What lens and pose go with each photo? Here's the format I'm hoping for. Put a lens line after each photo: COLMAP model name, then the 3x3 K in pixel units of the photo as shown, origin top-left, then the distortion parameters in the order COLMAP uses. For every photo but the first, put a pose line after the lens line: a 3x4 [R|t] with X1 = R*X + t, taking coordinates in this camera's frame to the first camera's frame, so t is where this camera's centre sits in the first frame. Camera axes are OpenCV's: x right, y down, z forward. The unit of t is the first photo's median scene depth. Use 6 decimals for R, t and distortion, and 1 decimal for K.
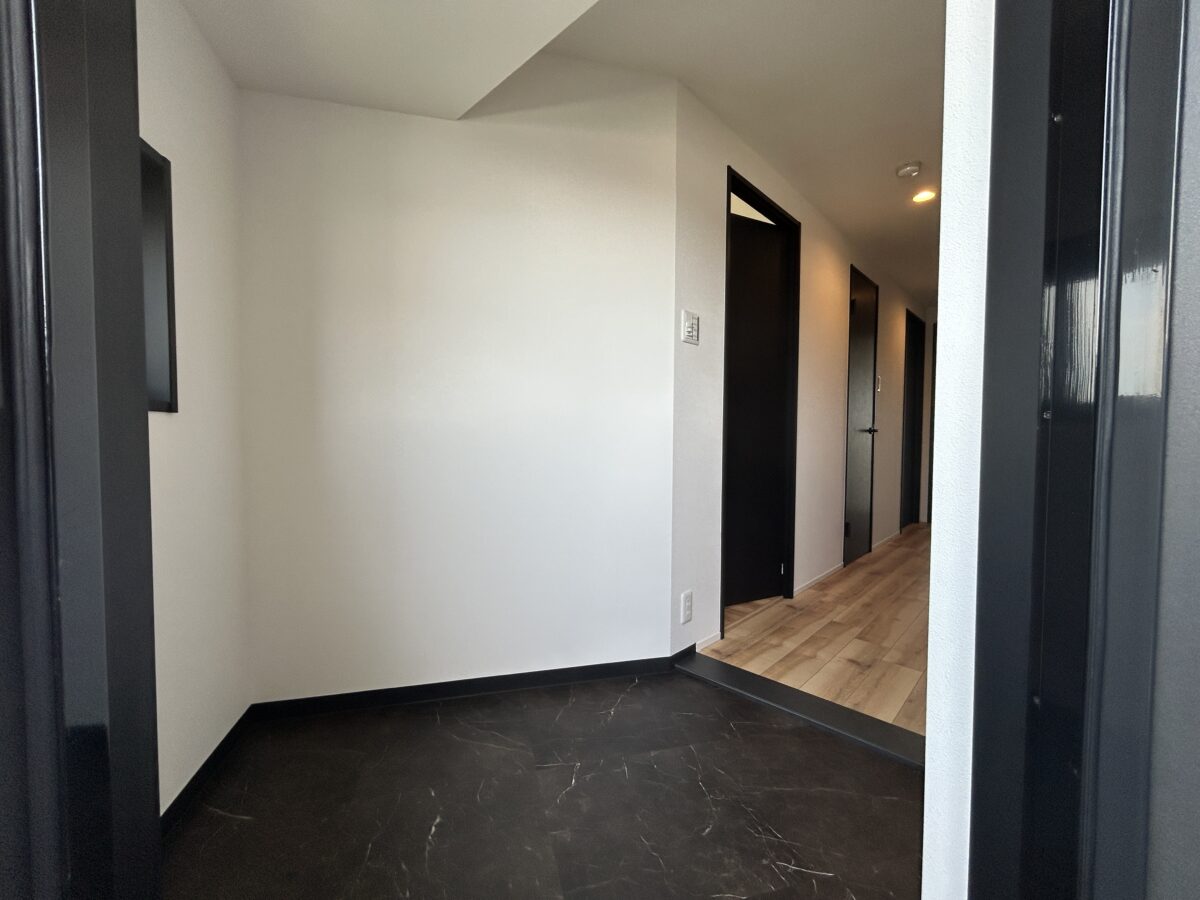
lens RADIAL K [[487.8, 0, 594.1], [0, 487.8, 446.6], [0, 0, 1]] dist [-0.001648, 0.000666]
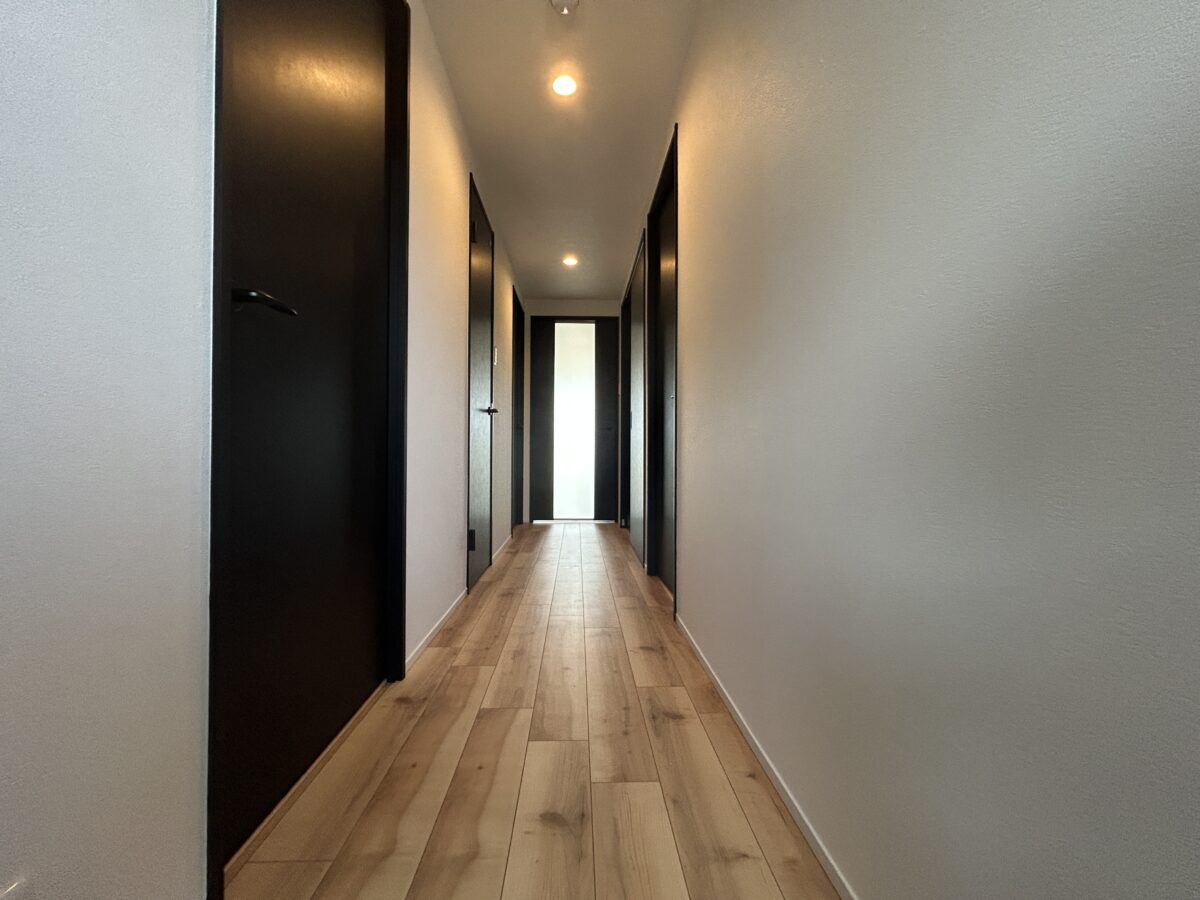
lens RADIAL K [[487.8, 0, 594.1], [0, 487.8, 446.6], [0, 0, 1]] dist [-0.001648, 0.000666]
pose [[0.693833, 0.003921, 0.720125, 0.152022], [0.025068, 0.999248, -0.029595, 0.069282], [-0.719700, 0.038586, 0.693212, 0.433632]]
